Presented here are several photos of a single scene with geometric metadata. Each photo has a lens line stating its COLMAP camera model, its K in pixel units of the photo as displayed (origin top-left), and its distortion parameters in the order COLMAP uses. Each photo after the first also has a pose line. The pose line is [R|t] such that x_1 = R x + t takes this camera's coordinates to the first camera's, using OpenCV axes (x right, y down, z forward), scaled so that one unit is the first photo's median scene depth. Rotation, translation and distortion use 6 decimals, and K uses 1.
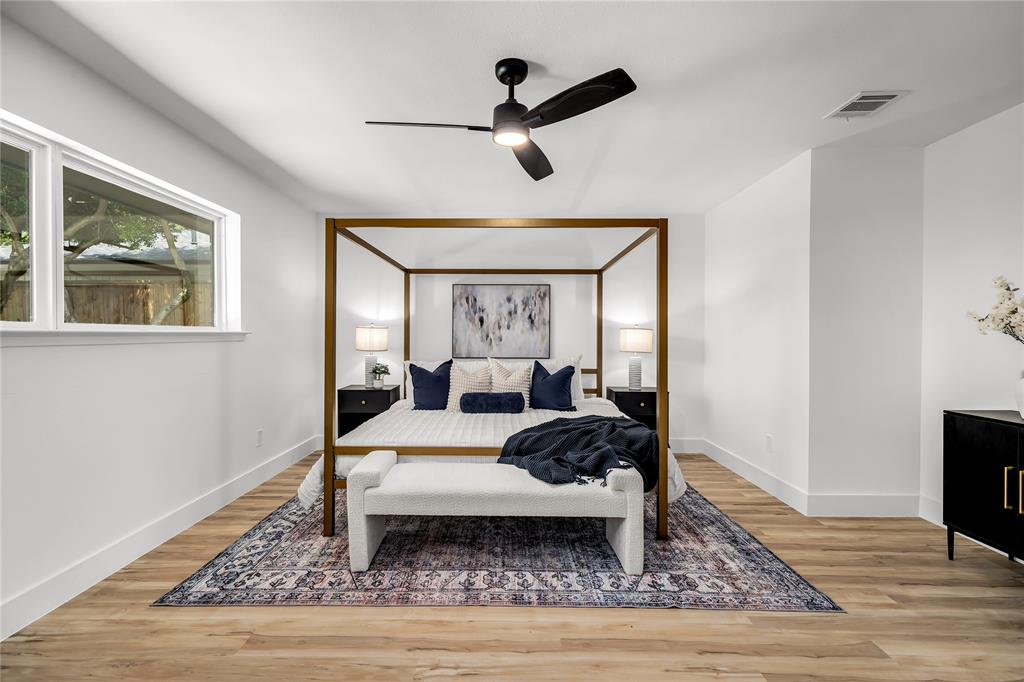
lens RADIAL K [[483.8, 0, 503.8], [0, 483.8, 337.2], [0, 0, 1]] dist [0.003145, 0.000094]
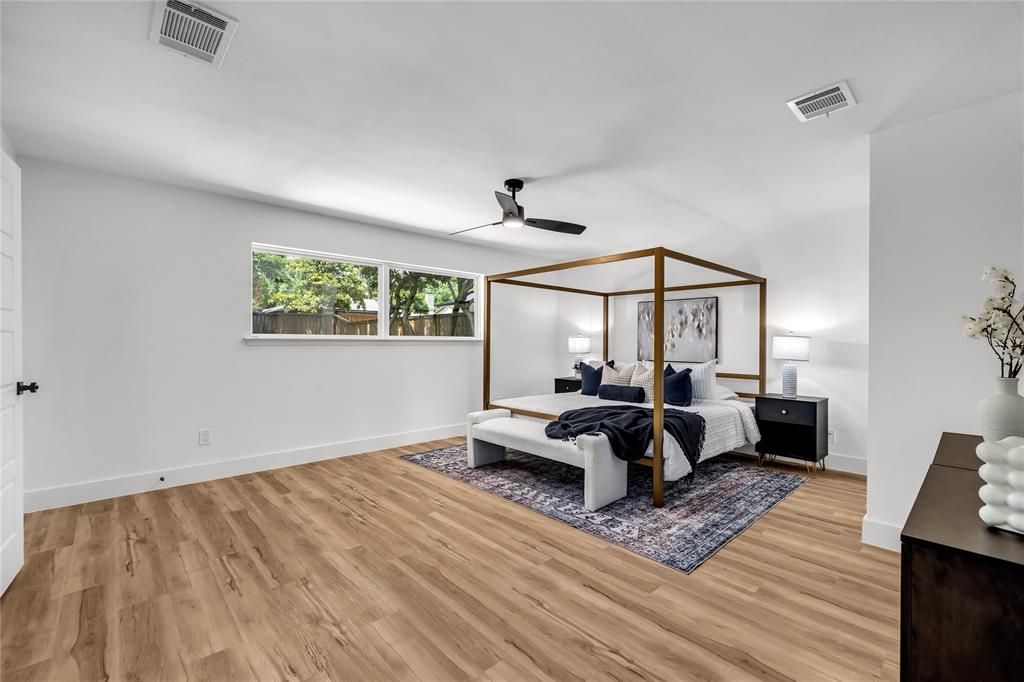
lens RADIAL K [[428.4, 0, 512.0], [0, 428.4, 341.0], [0, 0, 1]] dist [-0.000413, 0.000026]
pose [[0.694249, -0.000623, -0.719735, 0.921909], [-0.007335, 0.999942, -0.007941, 0.006469], [0.719698, 0.010793, 0.694204, -0.033808]]
